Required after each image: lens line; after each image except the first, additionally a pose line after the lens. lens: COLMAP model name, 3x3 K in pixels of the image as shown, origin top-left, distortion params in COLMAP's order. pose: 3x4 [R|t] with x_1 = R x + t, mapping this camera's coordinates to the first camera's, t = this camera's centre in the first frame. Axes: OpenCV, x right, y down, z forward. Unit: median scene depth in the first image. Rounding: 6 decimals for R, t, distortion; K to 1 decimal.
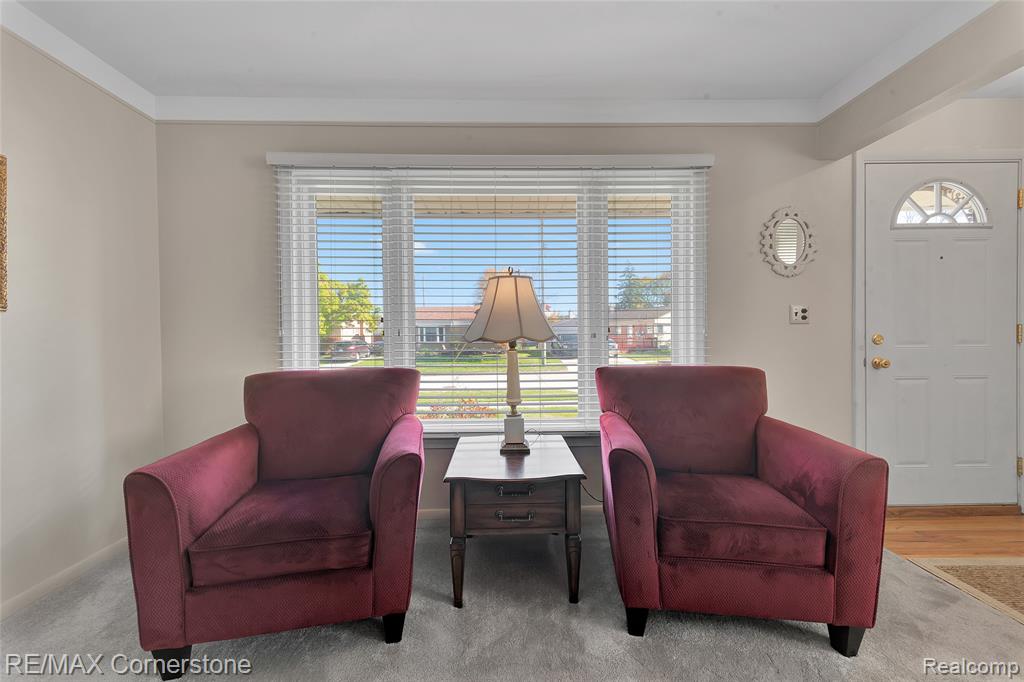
lens RADIAL K [[397.7, 0, 512.7], [0, 397.7, 337.8], [0, 0, 1]] dist [0.006663, 0.000450]
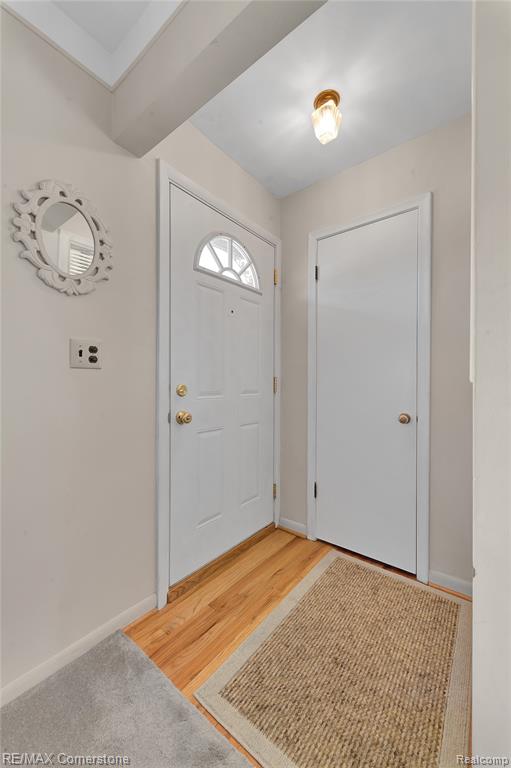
lens RADIAL K [[298.1, 0, 254.2], [0, 298.1, 383.4], [0, 0, 1]] dist [-0.001349, -0.000065]
pose [[0.641667, 0.009631, 0.766923, 0.519475], [-0.002752, 0.999944, -0.010255, -0.005035], [-0.766979, 0.004470, 0.641657, 0.465386]]
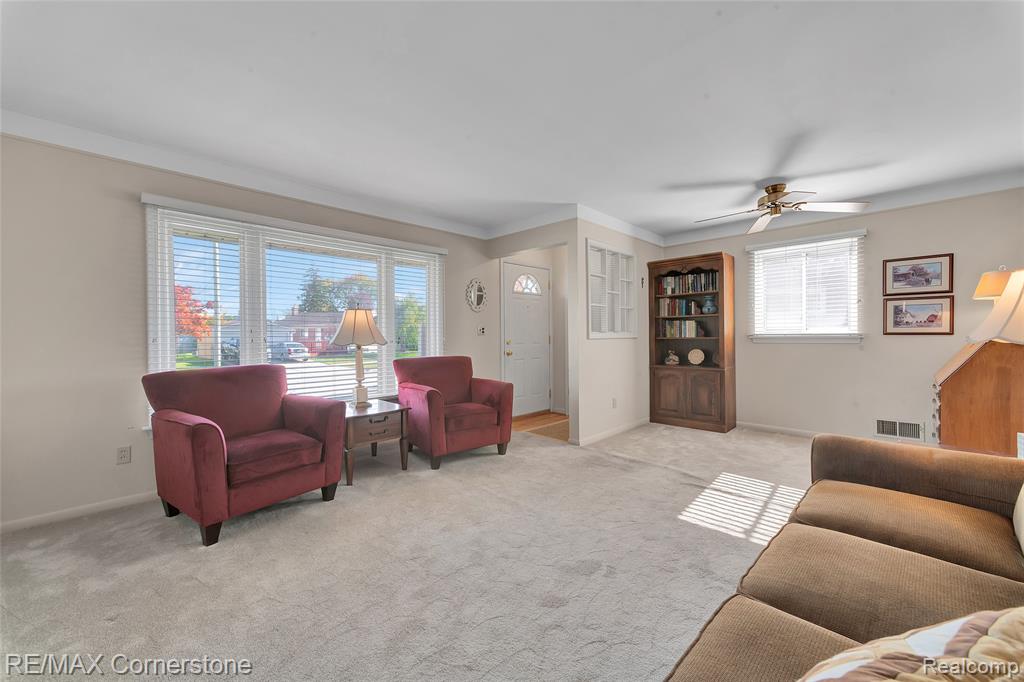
lens RADIAL K [[397.7, 0, 510.2], [0, 397.7, 339.1], [0, 0, 1]] dist [0.006663, 0.000450]
pose [[0.725937, -0.002449, 0.687757, -0.595000], [0.005963, 0.999978, -0.002733, -0.007883], [-0.687736, 0.006085, 0.725936, -0.605609]]
